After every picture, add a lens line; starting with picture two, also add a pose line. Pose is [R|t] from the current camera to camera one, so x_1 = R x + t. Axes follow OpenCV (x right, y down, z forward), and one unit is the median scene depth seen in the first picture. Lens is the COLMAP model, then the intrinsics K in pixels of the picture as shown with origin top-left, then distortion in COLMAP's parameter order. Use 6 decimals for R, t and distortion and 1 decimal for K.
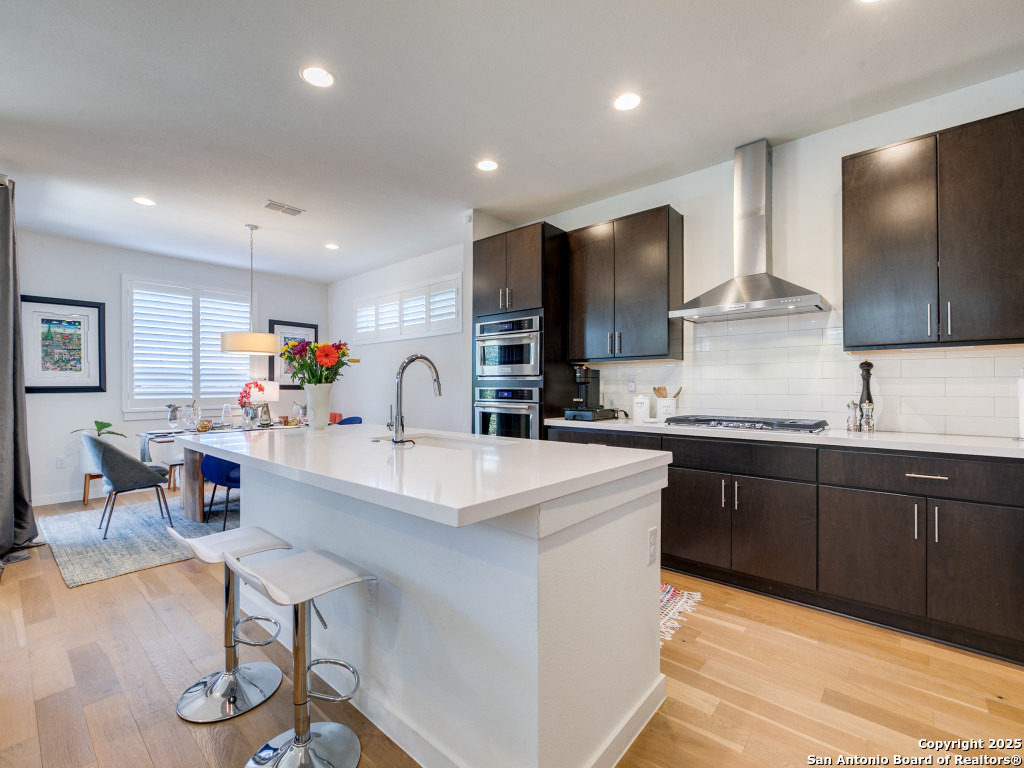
lens RADIAL K [[461.1, 0, 508.5], [0, 461.1, 388.7], [0, 0, 1]] dist [0.010956, -0.001317]
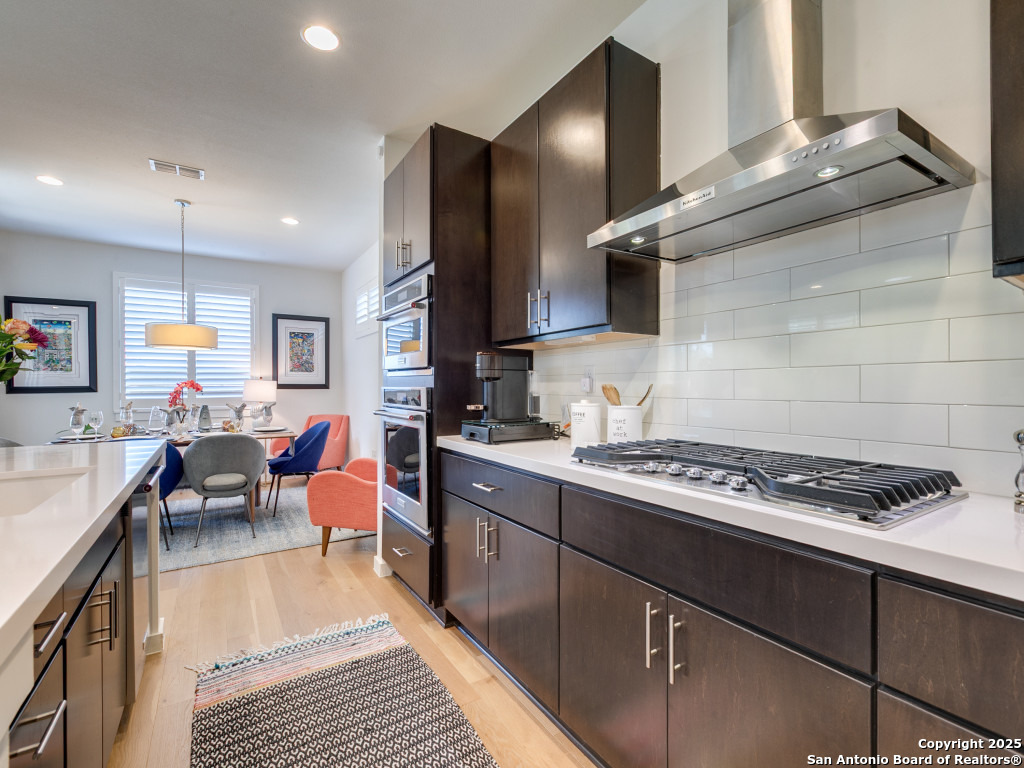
lens RADIAL K [[461.1, 0, 507.9], [0, 461.1, 388.9], [0, 0, 1]] dist [0.010956, -0.001317]
pose [[0.961283, -0.002205, -0.275553, 0.260207], [0.003899, 0.999977, 0.005602, -0.001957], [0.275534, -0.006459, 0.961270, 0.315769]]
